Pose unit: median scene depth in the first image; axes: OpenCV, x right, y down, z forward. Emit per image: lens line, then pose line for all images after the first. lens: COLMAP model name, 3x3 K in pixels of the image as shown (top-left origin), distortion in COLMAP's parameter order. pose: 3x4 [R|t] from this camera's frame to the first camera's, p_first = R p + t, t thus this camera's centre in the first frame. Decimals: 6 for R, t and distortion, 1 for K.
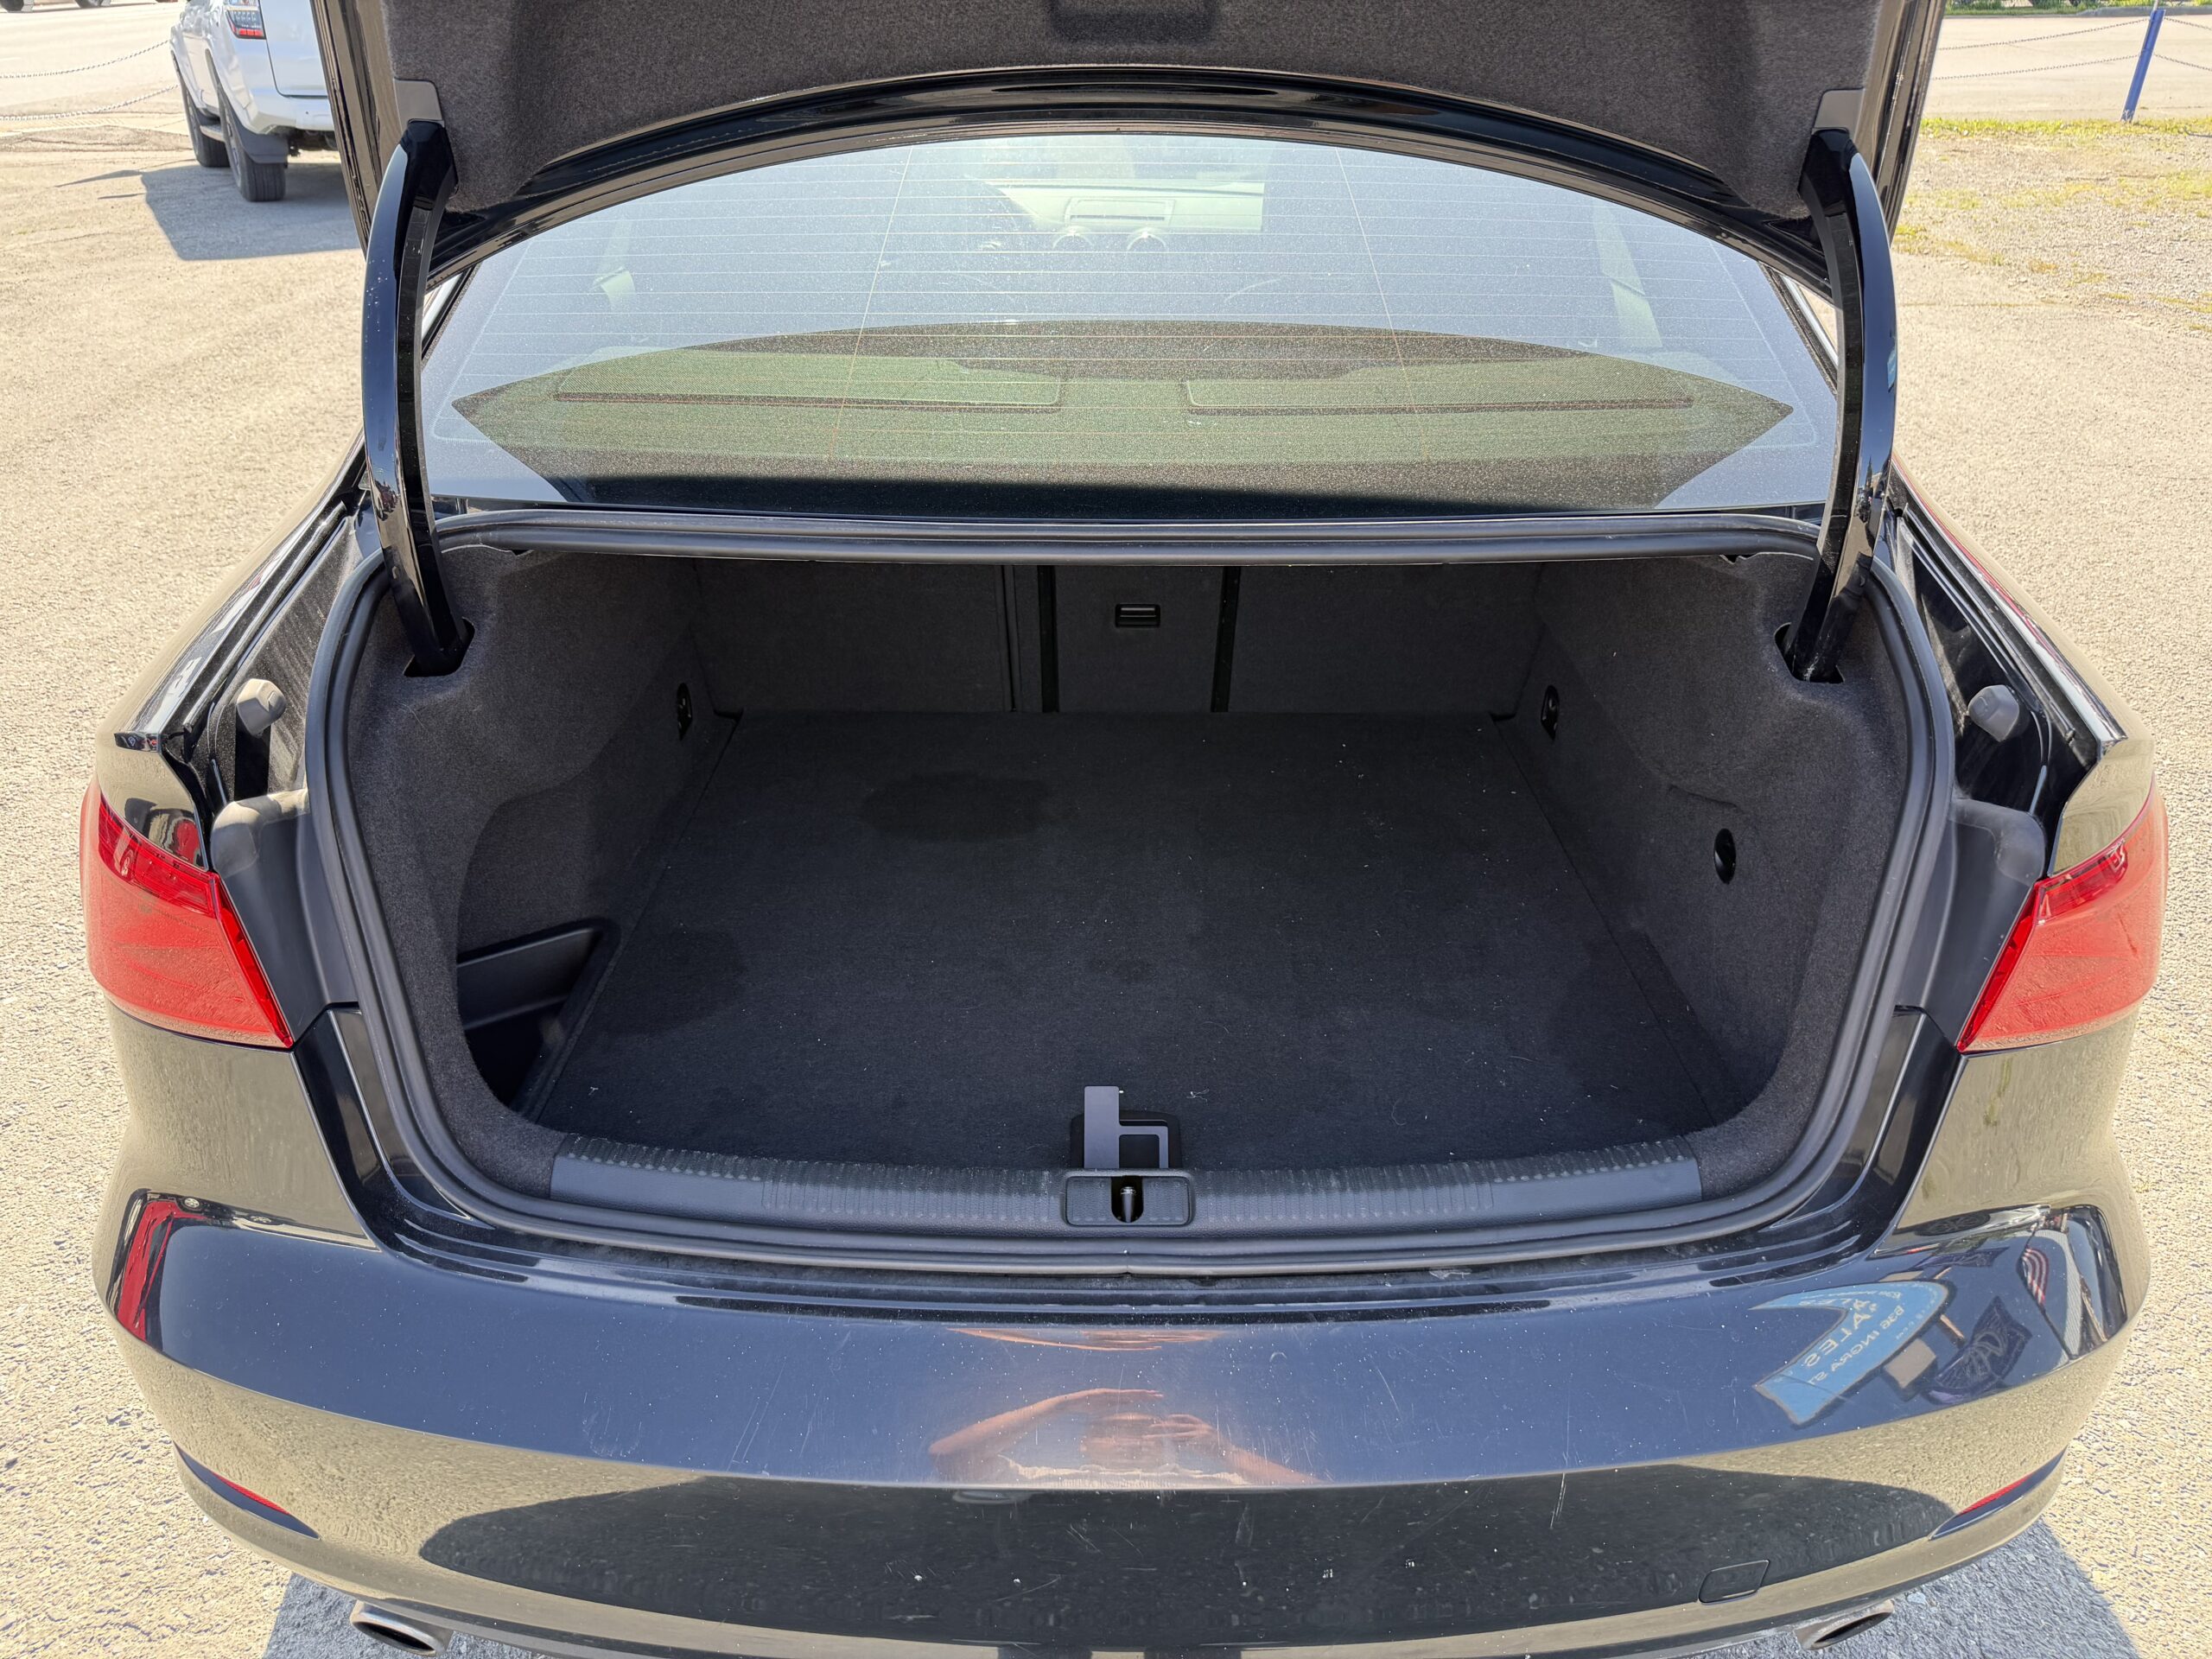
lens RADIAL K [[1574.3, 0, 1100.9], [0, 1574.3, 831.1], [0, 0, 1]] dist [0.014233, -0.017492]
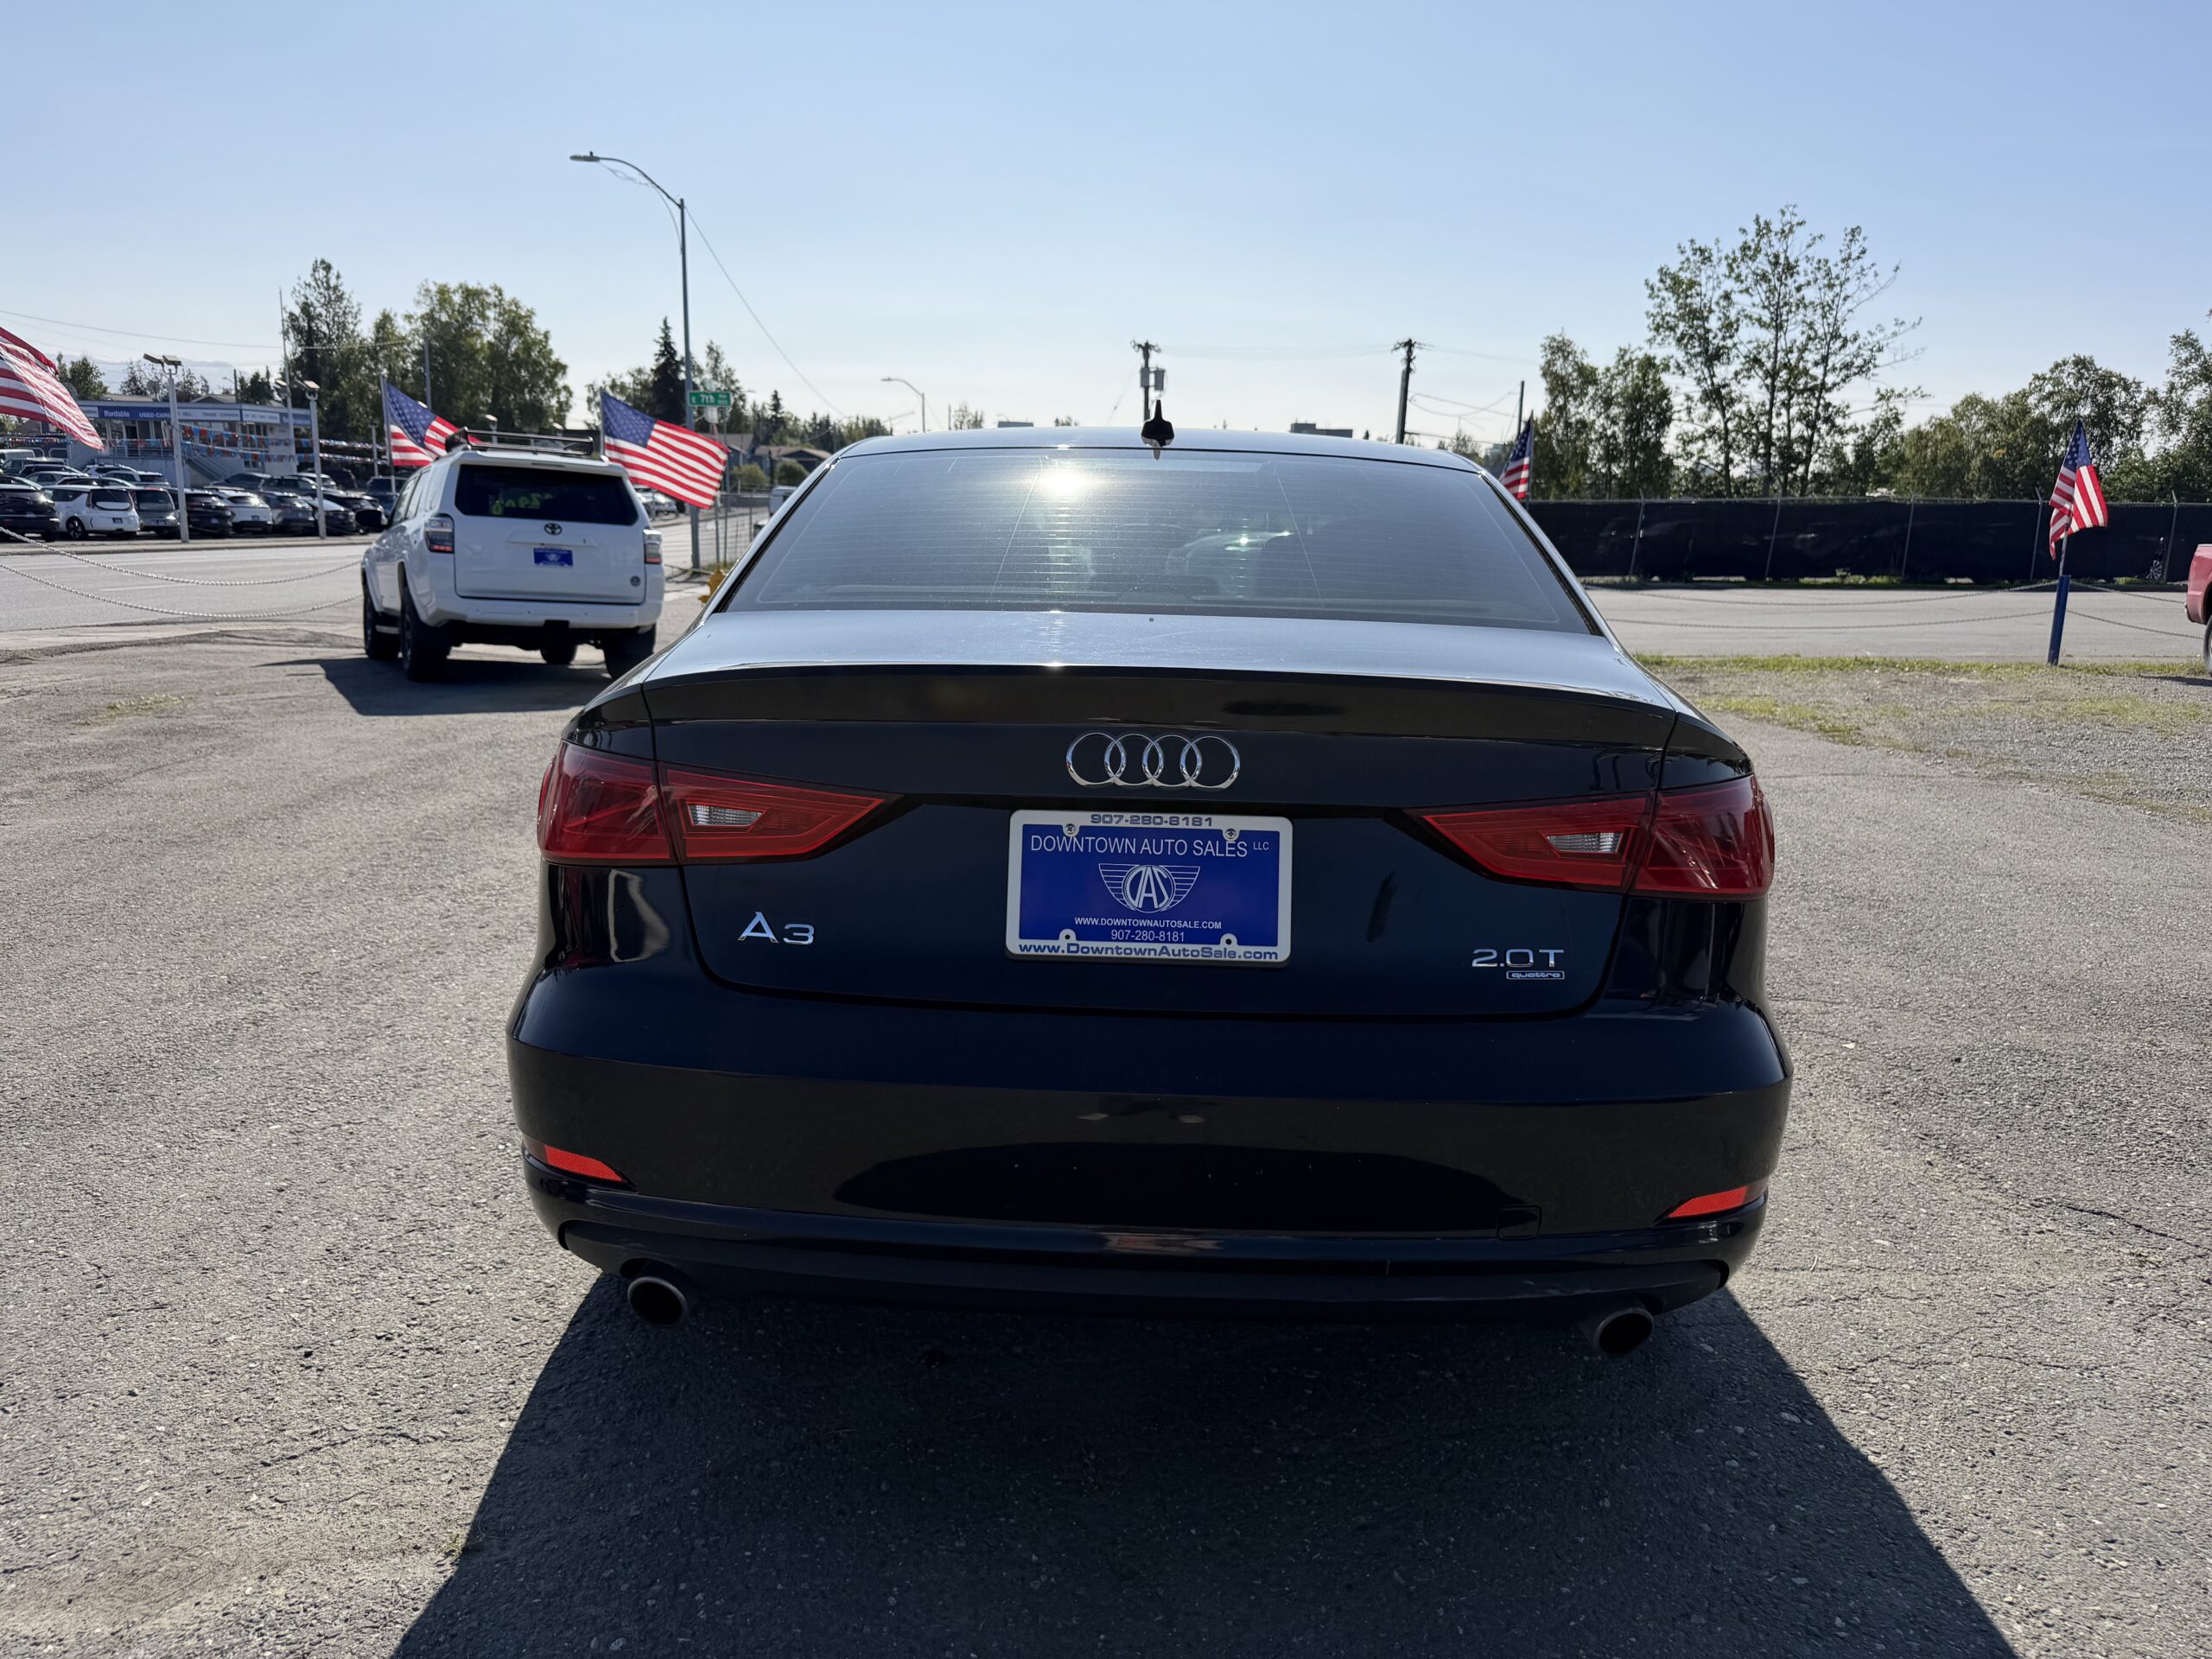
lens RADIAL K [[1574.3, 0, 1088.7], [0, 1574.3, 835.2], [0, 0, 1]] dist [0.014233, -0.017492]
pose [[0.999139, 0.027085, -0.031439, 0.000488], [-0.035602, 0.948728, -0.314084, 0.076100], [0.021321, 0.314932, 0.948875, -0.079940]]
